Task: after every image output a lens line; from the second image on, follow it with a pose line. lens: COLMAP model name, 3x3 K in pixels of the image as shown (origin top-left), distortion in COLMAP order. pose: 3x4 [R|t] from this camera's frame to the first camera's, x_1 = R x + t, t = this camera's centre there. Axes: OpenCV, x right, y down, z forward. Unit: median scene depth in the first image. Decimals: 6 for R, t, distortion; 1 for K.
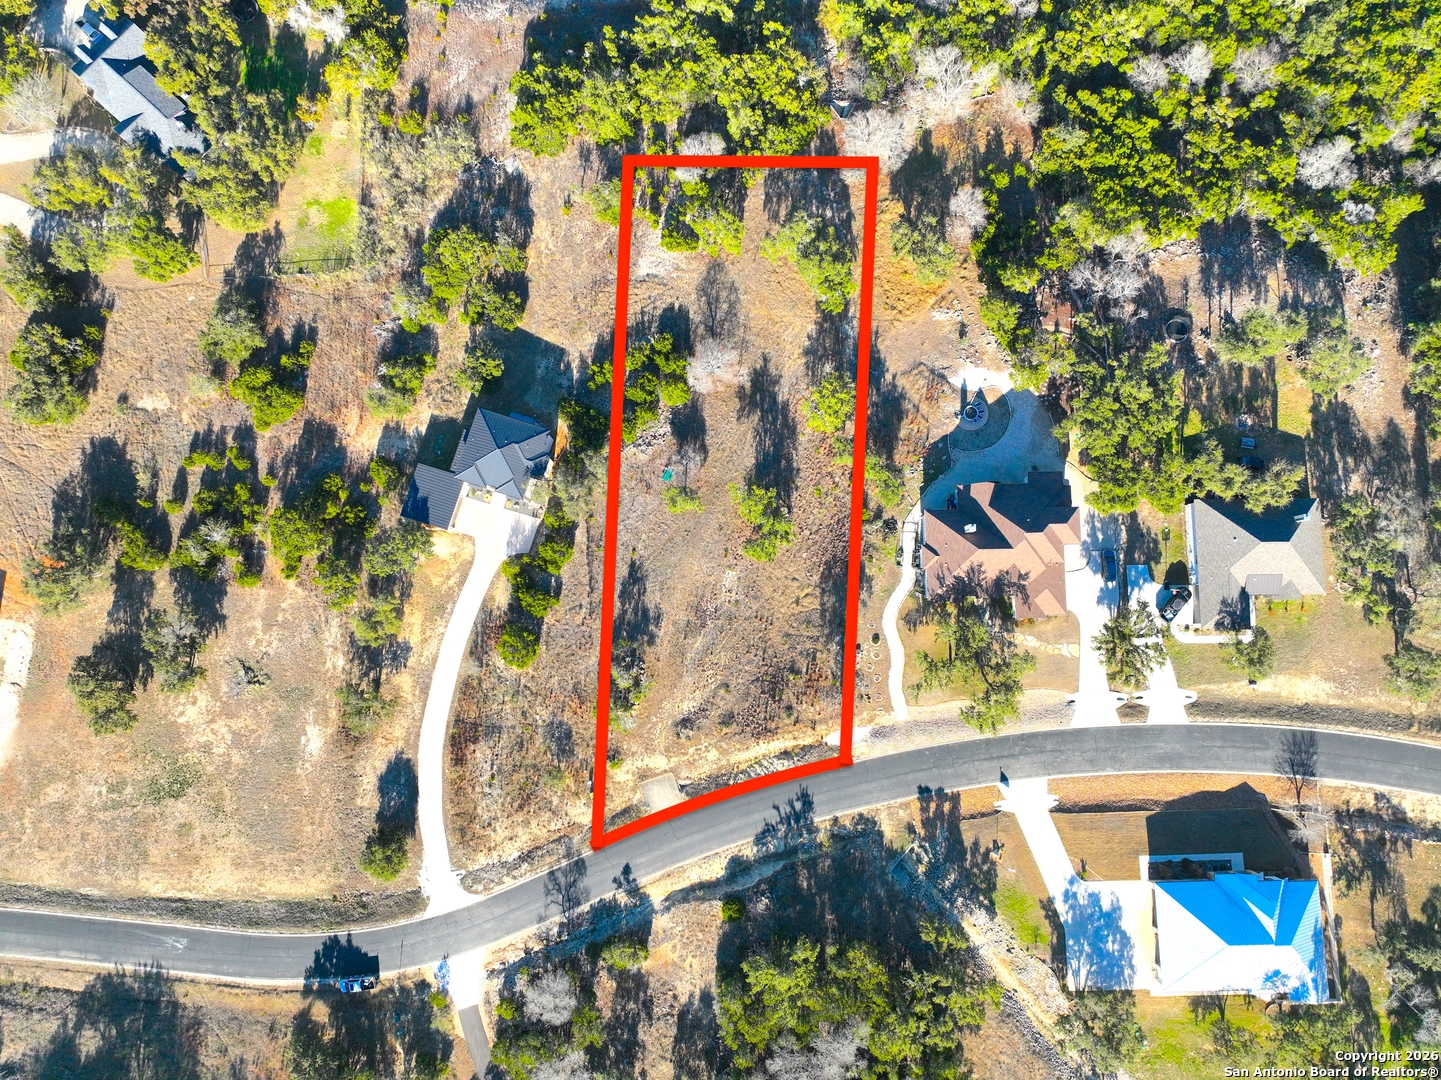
lens RADIAL K [[1007.5, 0, 722.4], [0, 1007.5, 540.1], [0, 0, 1]] dist [-0.001336, 0.013232]
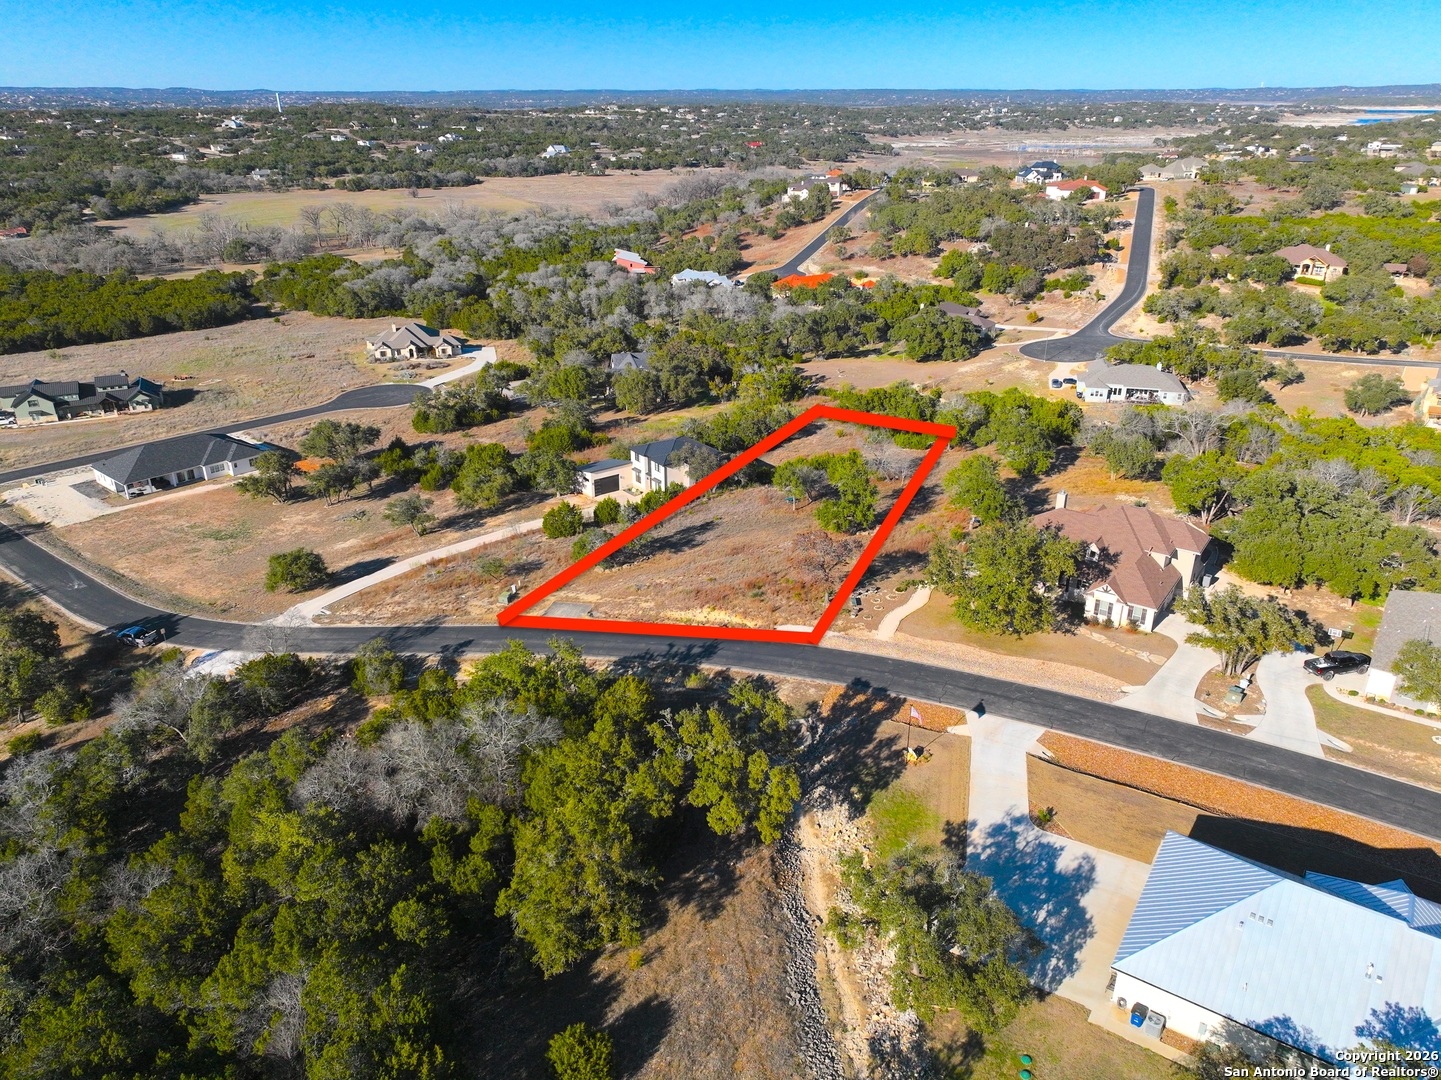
lens RADIAL K [[1007.5, 0, 722.2], [0, 1007.5, 541.5], [0, 0, 1]] dist [-0.001336, 0.013232]
pose [[0.807306, 0.238484, -0.539799, 0.457676], [-0.586776, 0.421830, -0.691197, 0.713425], [0.062864, 0.874748, 0.480483, 0.584643]]
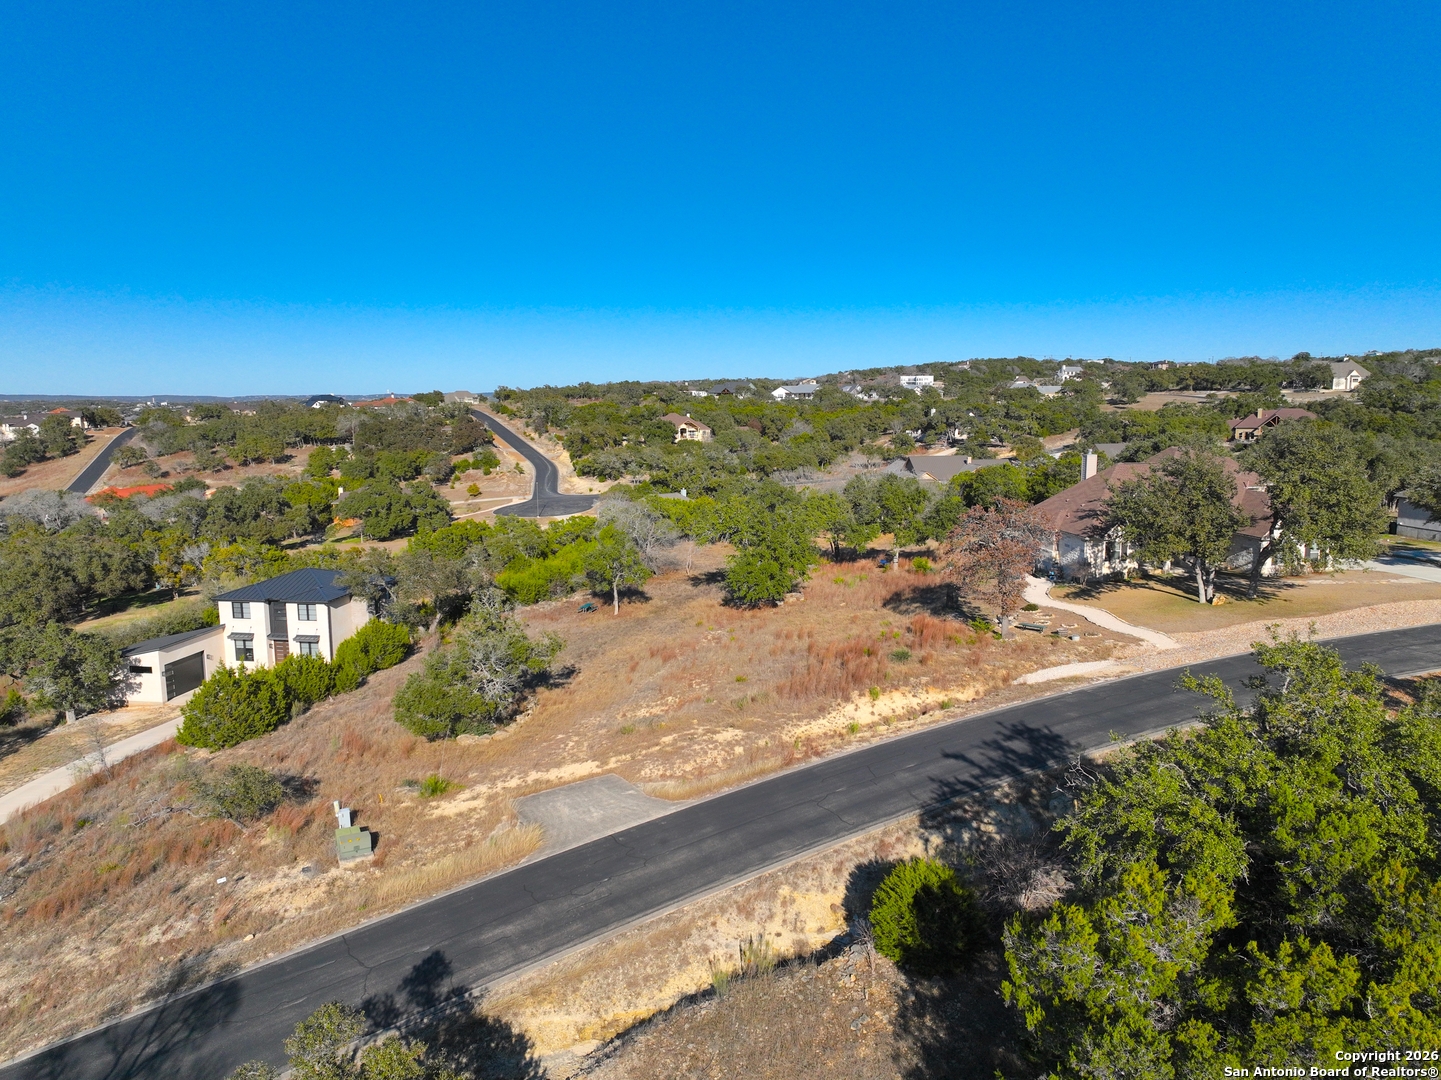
lens RADIAL K [[1007.5, 0, 717.0], [0, 1007.5, 537.5], [0, 0, 1]] dist [-0.001336, 0.013232]
pose [[0.990402, -0.028741, 0.135198, -0.058834], [0.138144, 0.237931, -0.961408, 0.536288], [-0.004535, 0.970857, 0.239618, 0.858383]]
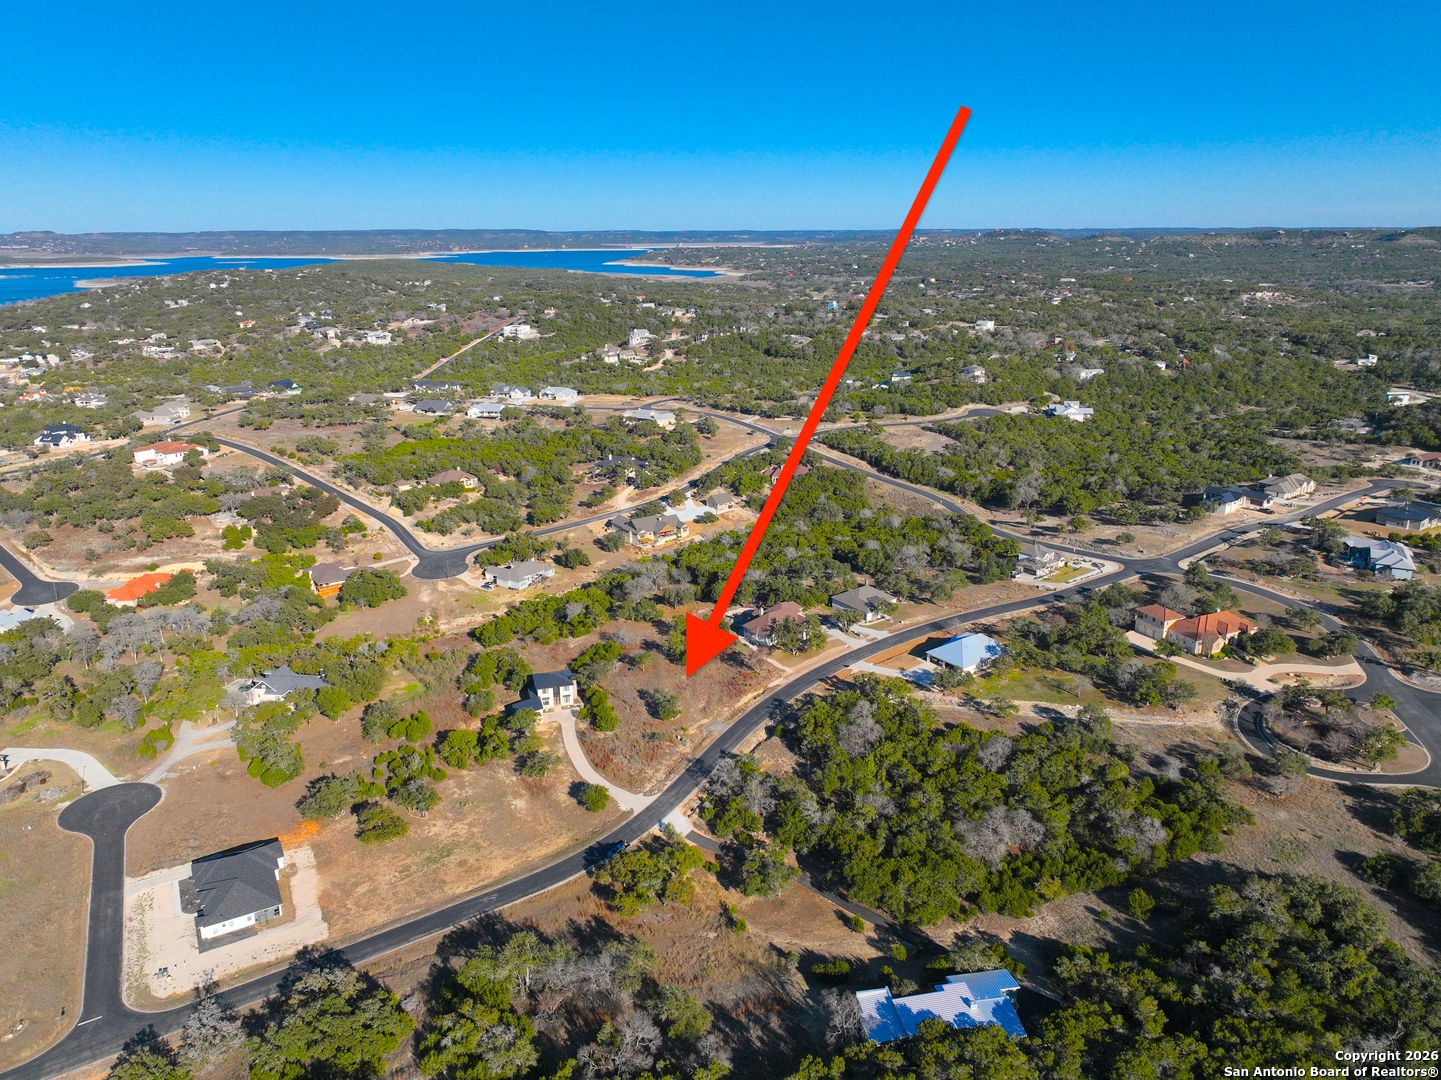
lens RADIAL K [[1007.5, 0, 721.6], [0, 1007.5, 539.0], [0, 0, 1]] dist [-0.001336, 0.013232]
pose [[0.827191, -0.170751, 0.535349, -0.995254], [0.559268, 0.342628, -0.754868, 1.557075], [-0.054531, 0.923824, 0.378915, -0.023061]]
